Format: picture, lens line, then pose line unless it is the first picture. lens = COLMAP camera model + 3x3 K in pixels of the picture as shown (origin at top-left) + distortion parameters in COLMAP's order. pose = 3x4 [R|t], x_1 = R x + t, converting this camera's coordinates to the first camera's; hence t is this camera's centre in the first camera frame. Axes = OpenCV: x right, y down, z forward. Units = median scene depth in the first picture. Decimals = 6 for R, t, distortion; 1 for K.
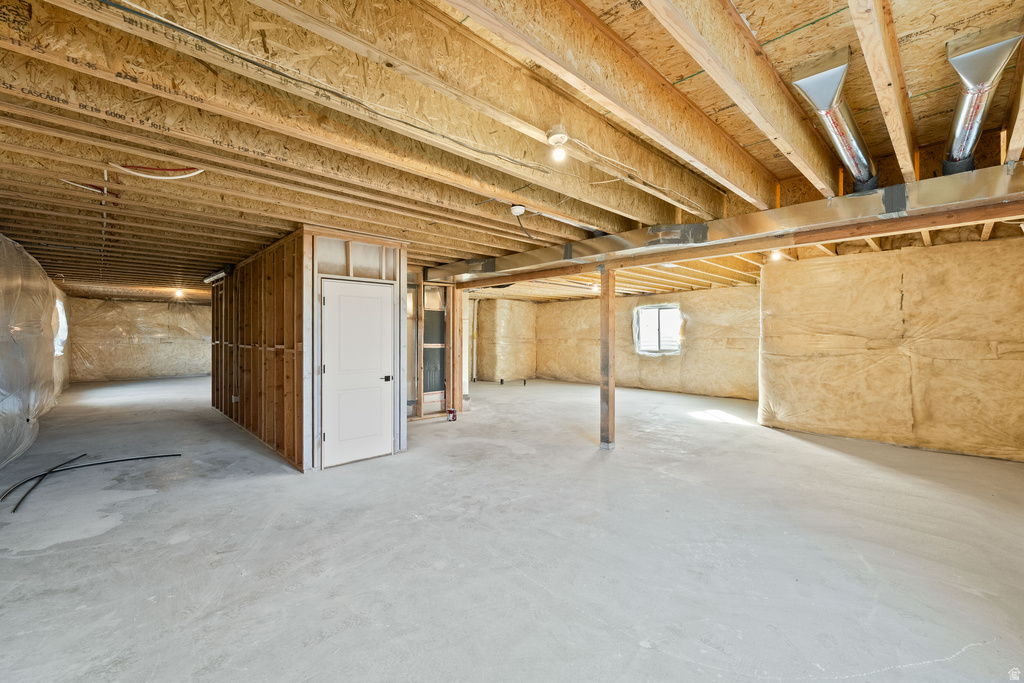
lens RADIAL K [[414.9, 0, 510.0], [0, 414.9, 341.8], [0, 0, 1]] dist [0.003918, -0.001530]
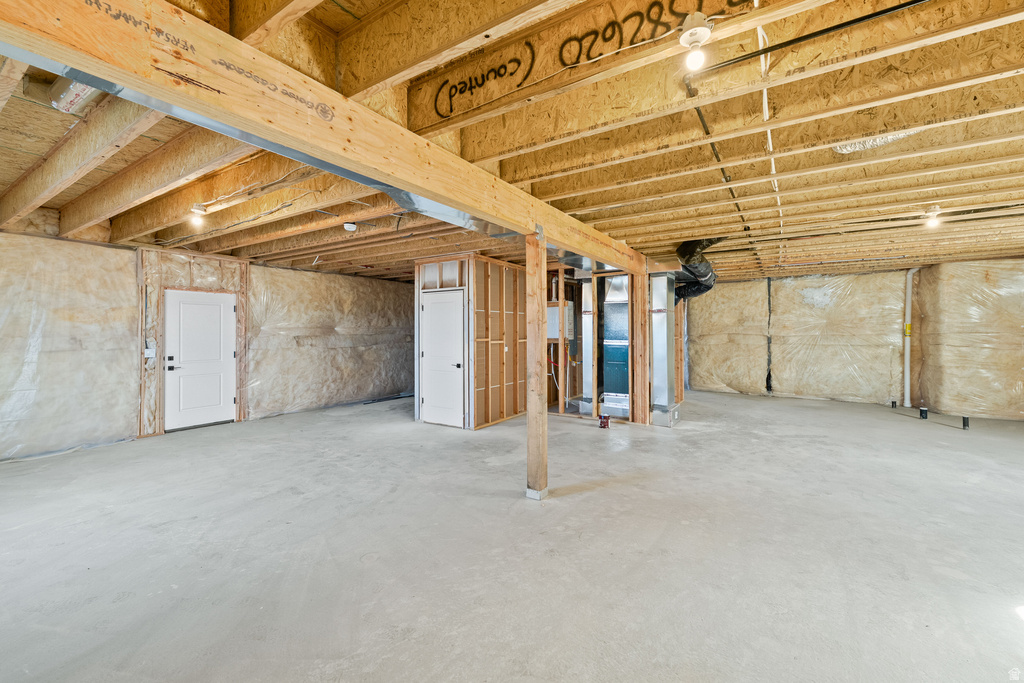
lens RADIAL K [[414.9, 0, 514.3], [0, 414.9, 325.2], [0, 0, 1]] dist [0.003918, -0.001530]
pose [[0.244447, -0.021679, -0.969420, 1.175207], [-0.012096, 0.999604, -0.025404, -0.004252], [0.969587, 0.017936, 0.244087, 1.059618]]
